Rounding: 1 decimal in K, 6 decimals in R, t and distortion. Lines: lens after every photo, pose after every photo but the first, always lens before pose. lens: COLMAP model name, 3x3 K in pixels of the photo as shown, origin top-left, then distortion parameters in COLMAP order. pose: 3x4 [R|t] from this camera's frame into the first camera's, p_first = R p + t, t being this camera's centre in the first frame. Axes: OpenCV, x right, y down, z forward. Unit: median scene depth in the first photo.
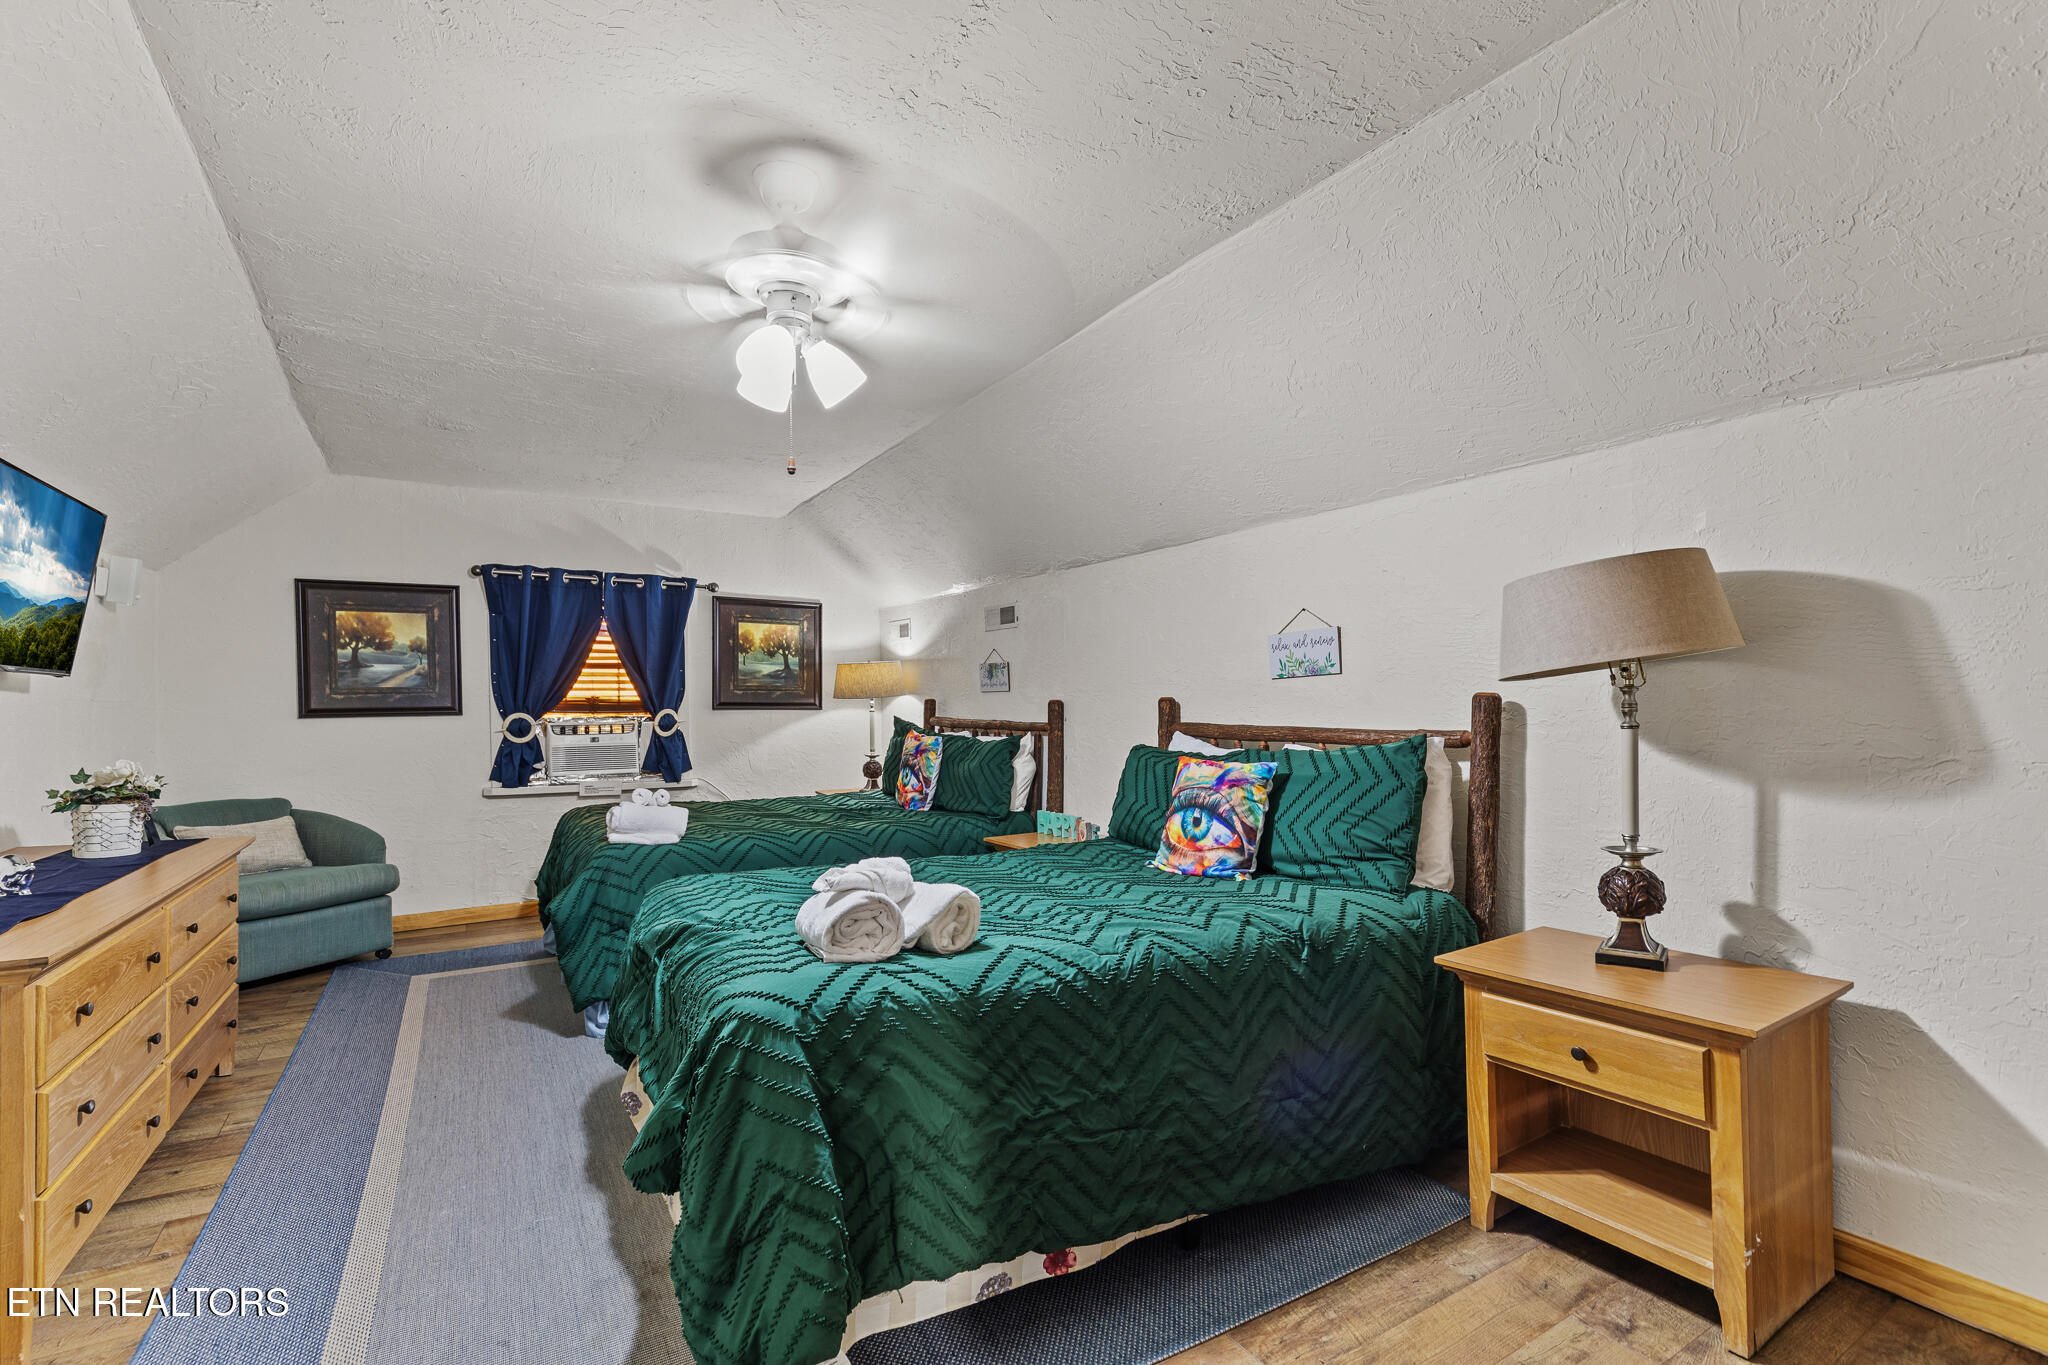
lens RADIAL K [[919.0, 0, 1020.0], [0, 919.0, 697.0], [0, 0, 1]] dist [0.005487, 0.000642]
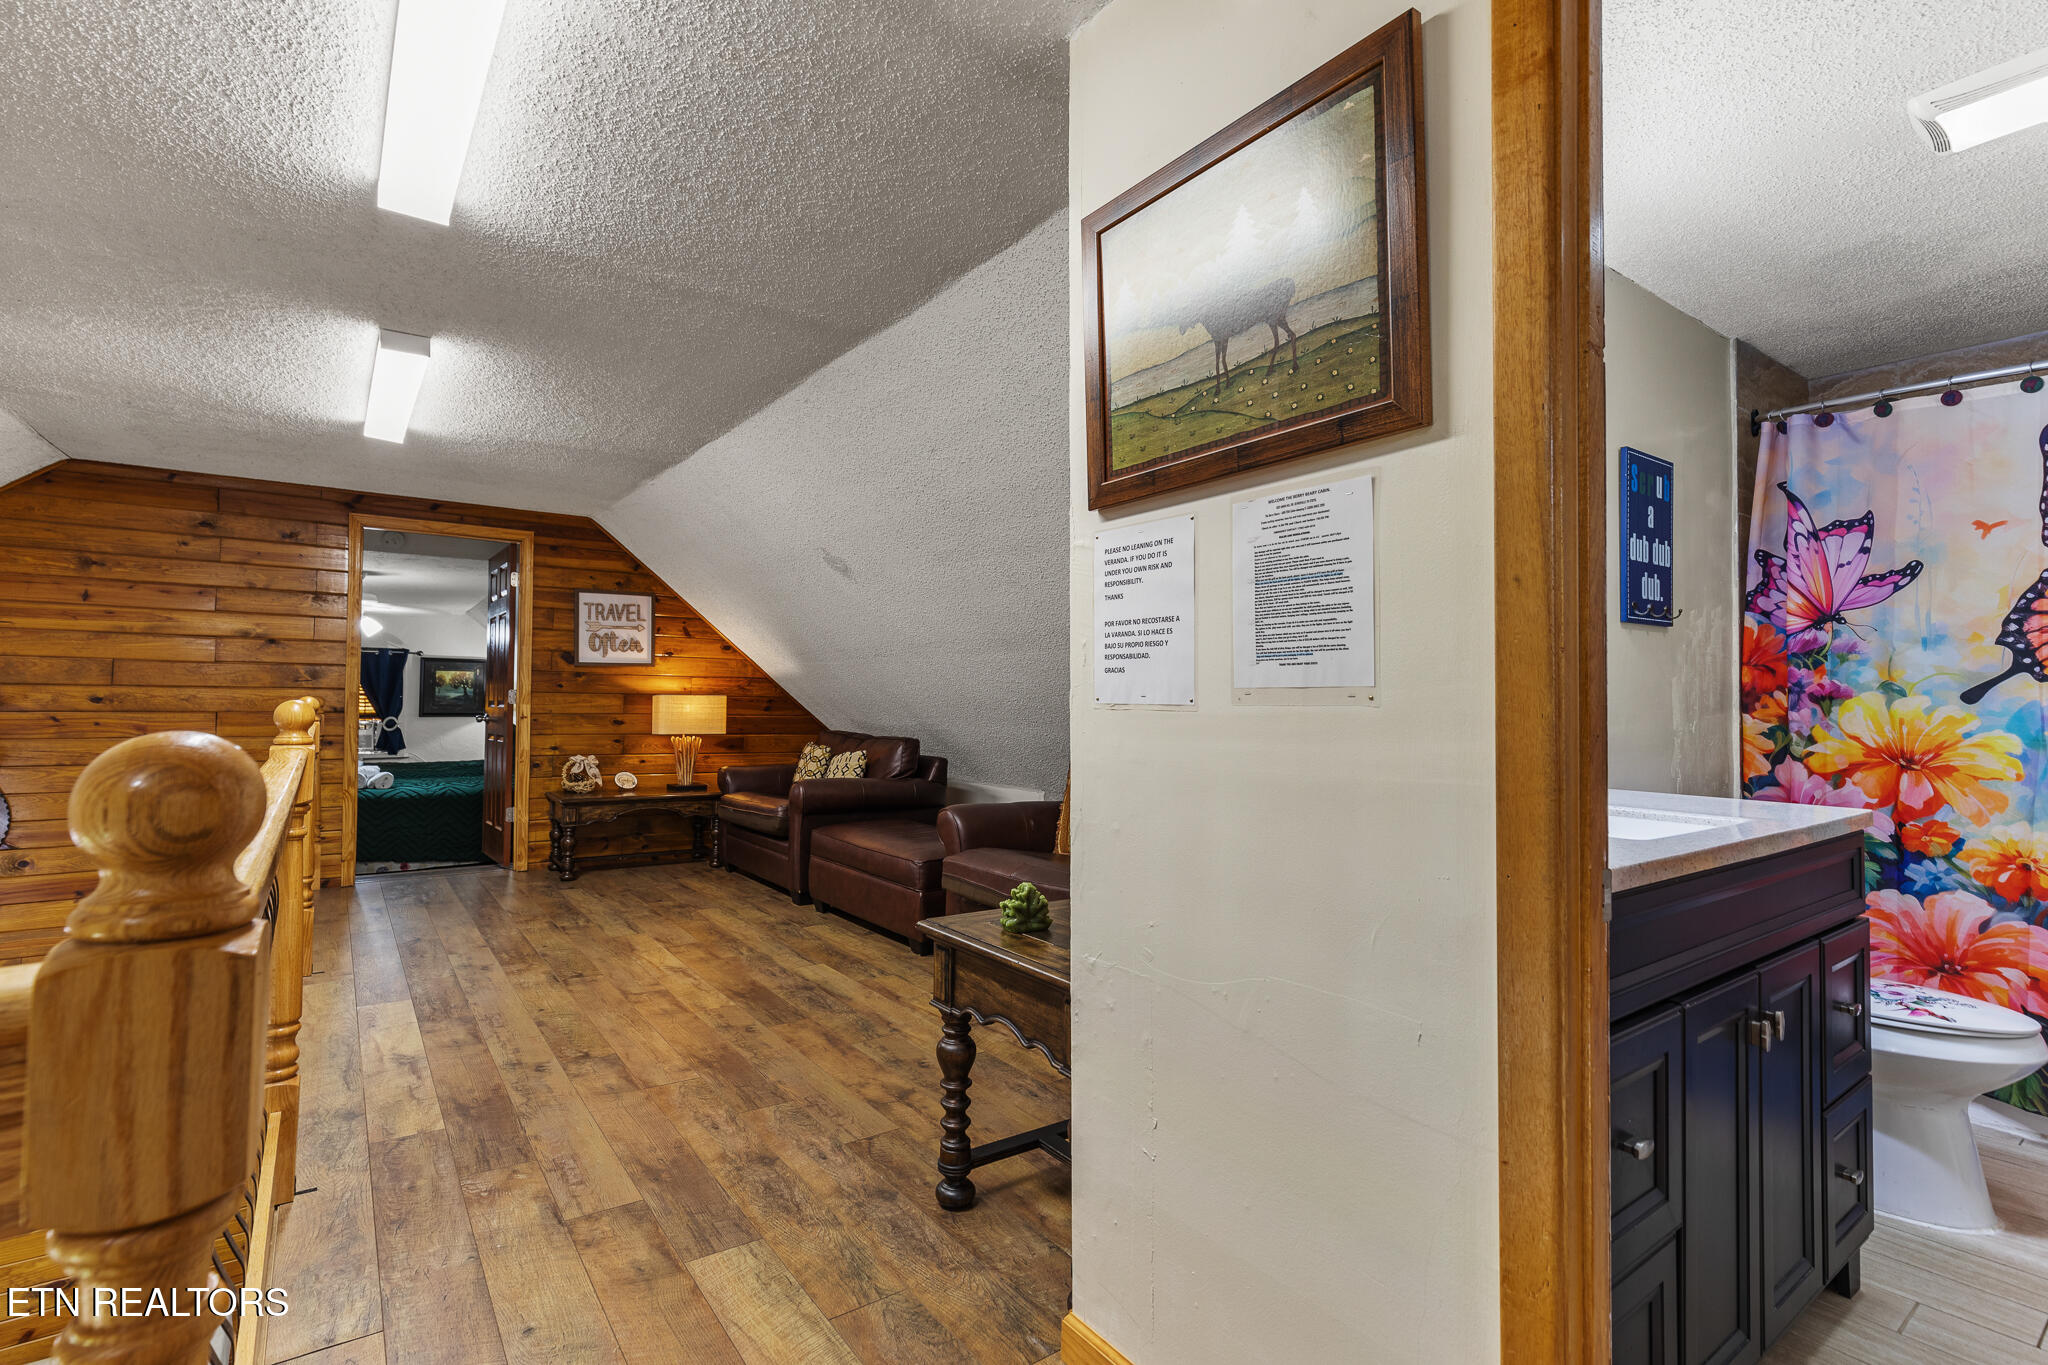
lens RADIAL K [[919.0, 0, 1018.9], [0, 919.0, 667.9], [0, 0, 1]] dist [0.005487, 0.000642]
pose [[0.996786, 0.008617, 0.079650, 0.781819], [-0.007052, 0.999777, -0.019908, -0.060803], [-0.079804, 0.019282, 0.996624, -1.046729]]
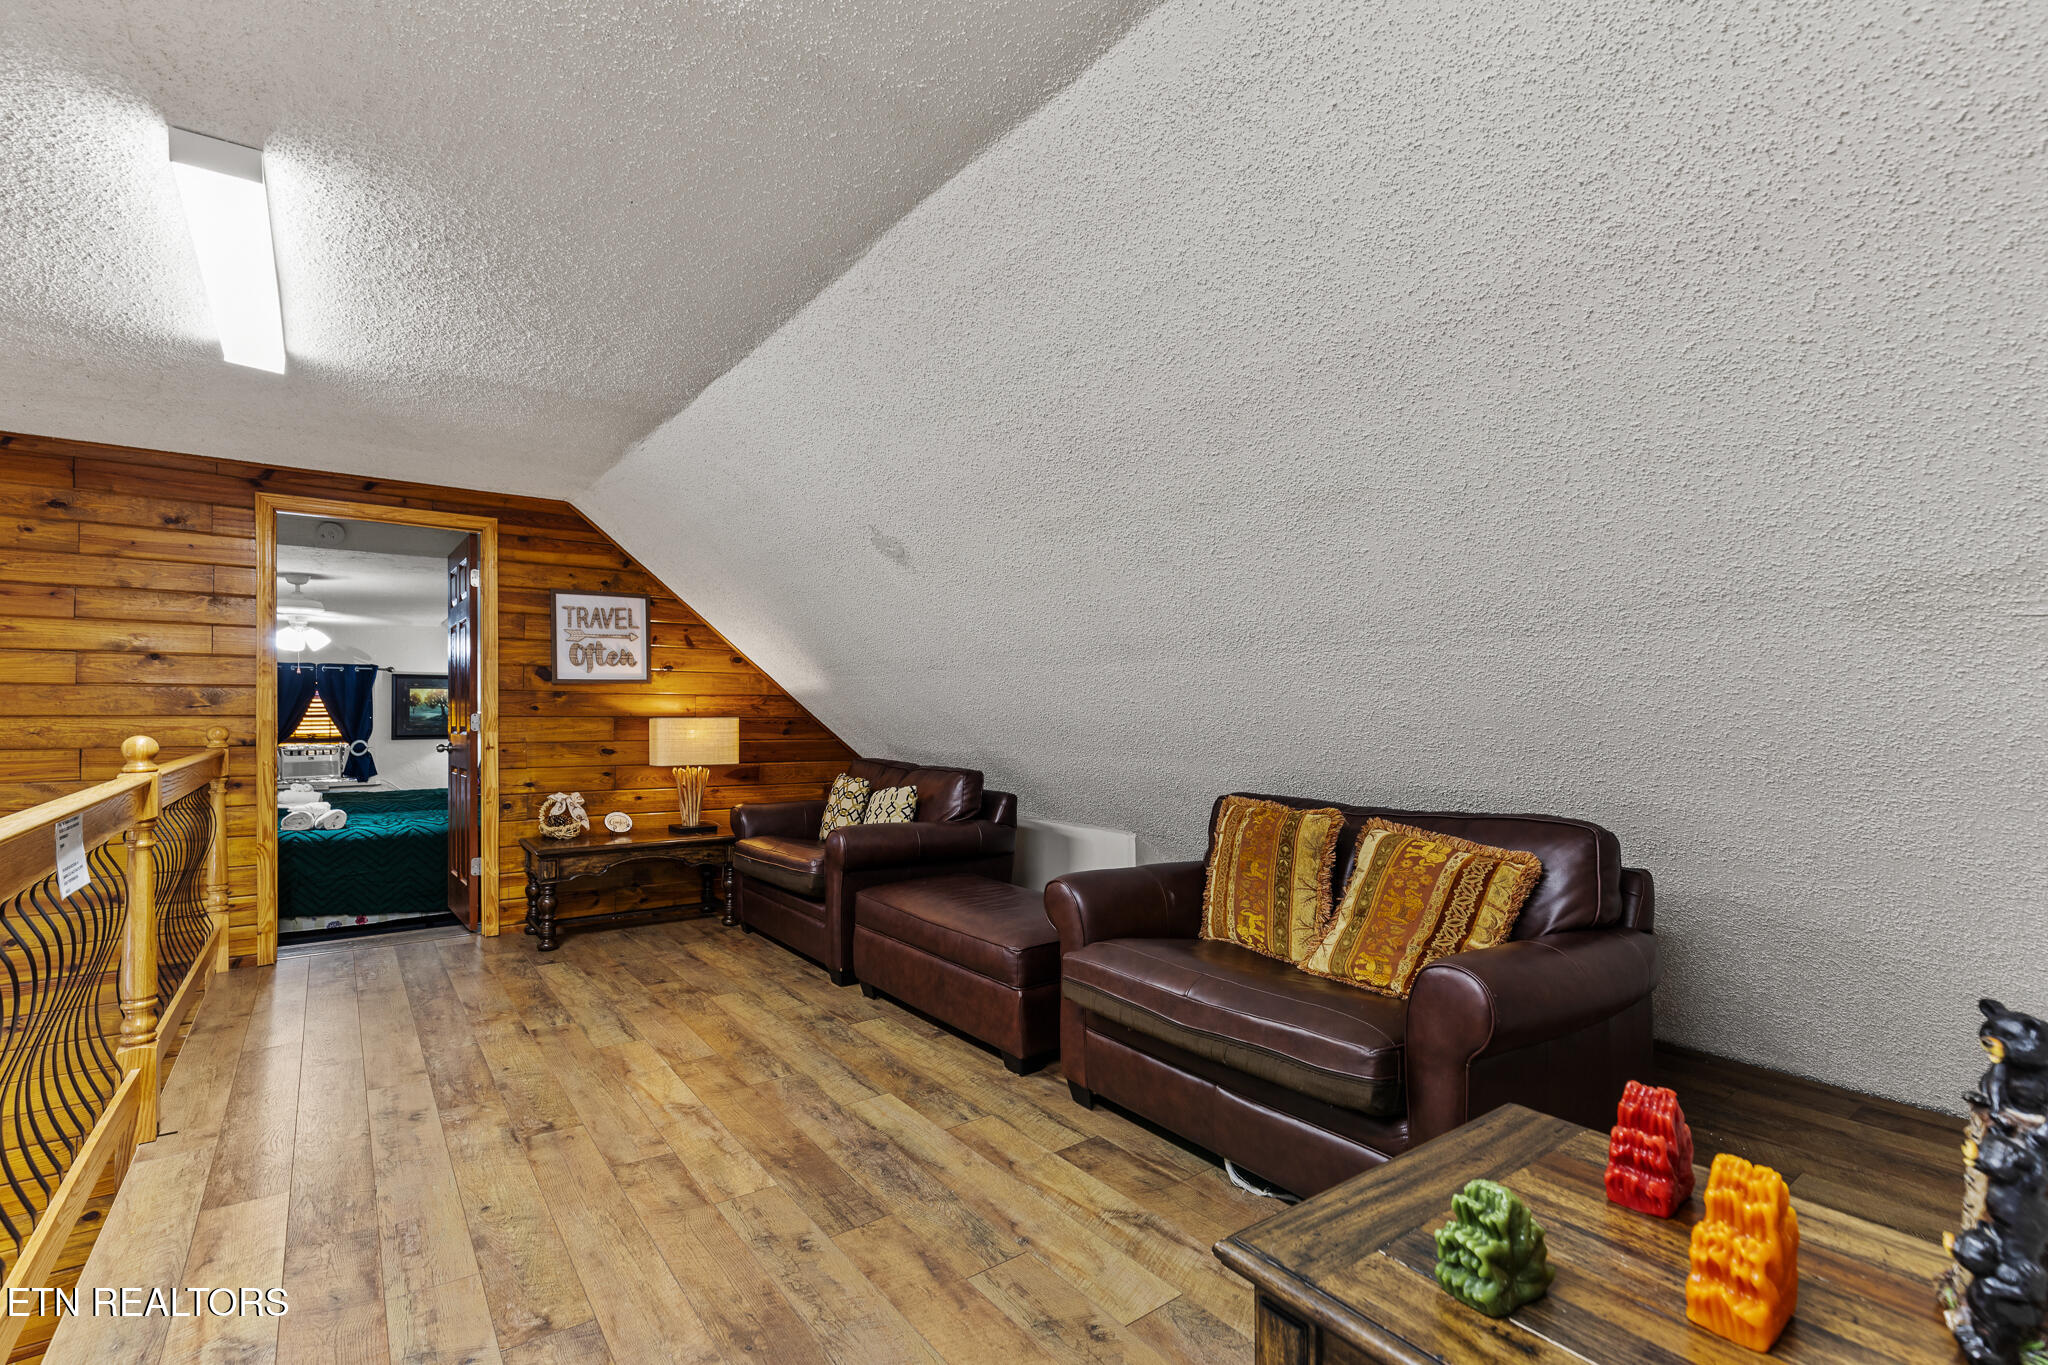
lens RADIAL K [[919.0, 0, 1031.2], [0, 919.0, 701.7], [0, 0, 1]] dist [0.005487, 0.000642]
pose [[0.995759, -0.003067, 0.091953, 0.728563], [0.002522, 0.999979, 0.006047, -0.067358], [-0.091969, -0.005789, 0.995745, -0.865156]]
